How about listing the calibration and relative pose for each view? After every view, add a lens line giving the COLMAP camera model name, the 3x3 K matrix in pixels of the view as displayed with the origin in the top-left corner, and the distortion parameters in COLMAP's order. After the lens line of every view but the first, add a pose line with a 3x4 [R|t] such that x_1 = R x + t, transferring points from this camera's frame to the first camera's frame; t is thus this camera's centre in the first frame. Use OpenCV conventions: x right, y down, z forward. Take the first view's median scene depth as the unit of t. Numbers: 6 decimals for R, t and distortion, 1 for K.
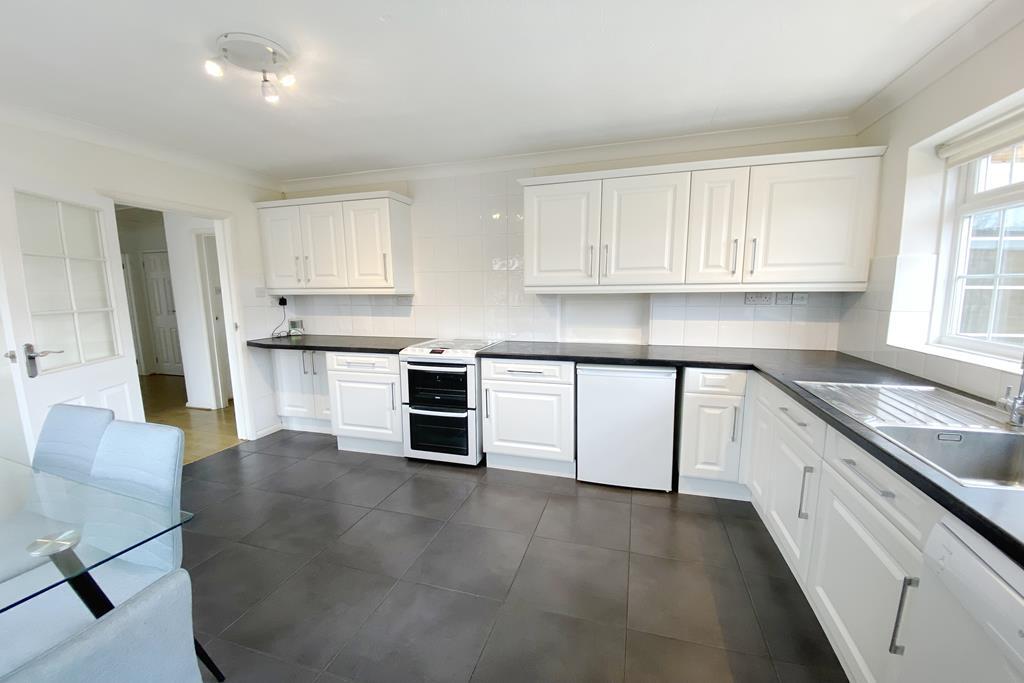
lens RADIAL K [[398.3, 0, 509.5], [0, 398.3, 349.5], [0, 0, 1]] dist [-0.014421, -0.001092]
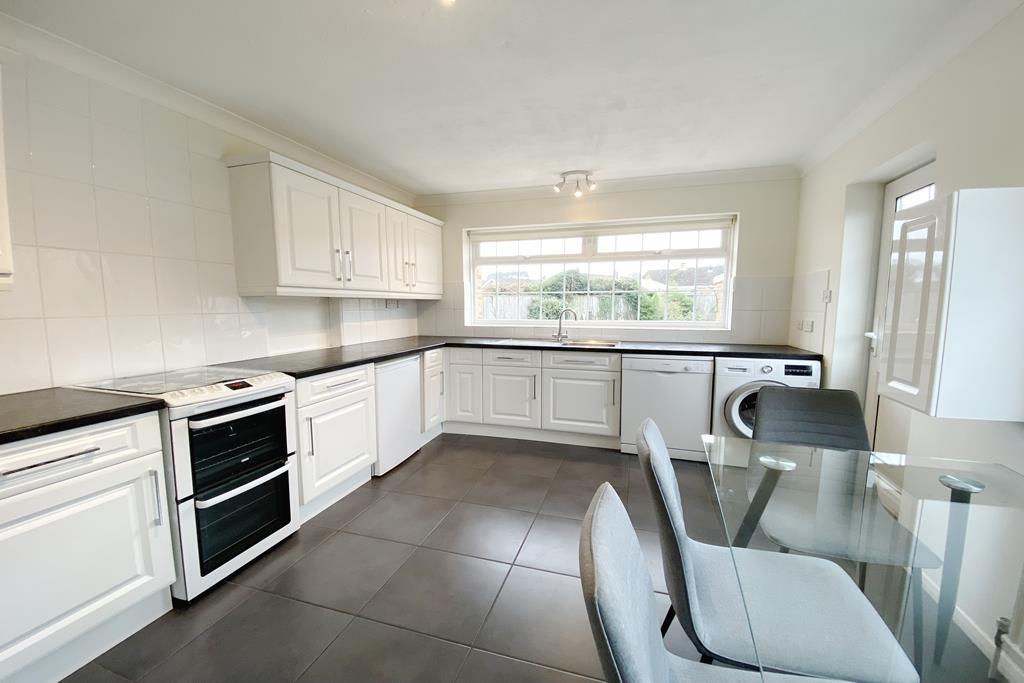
lens RADIAL K [[398.3, 0, 511.3], [0, 398.3, 342.6], [0, 0, 1]] dist [-0.014421, -0.001092]
pose [[0.015312, -0.090518, 0.995777, -0.785686], [0.131909, 0.987372, 0.087726, -0.059494], [-0.991144, 0.130008, 0.027059, 0.555737]]
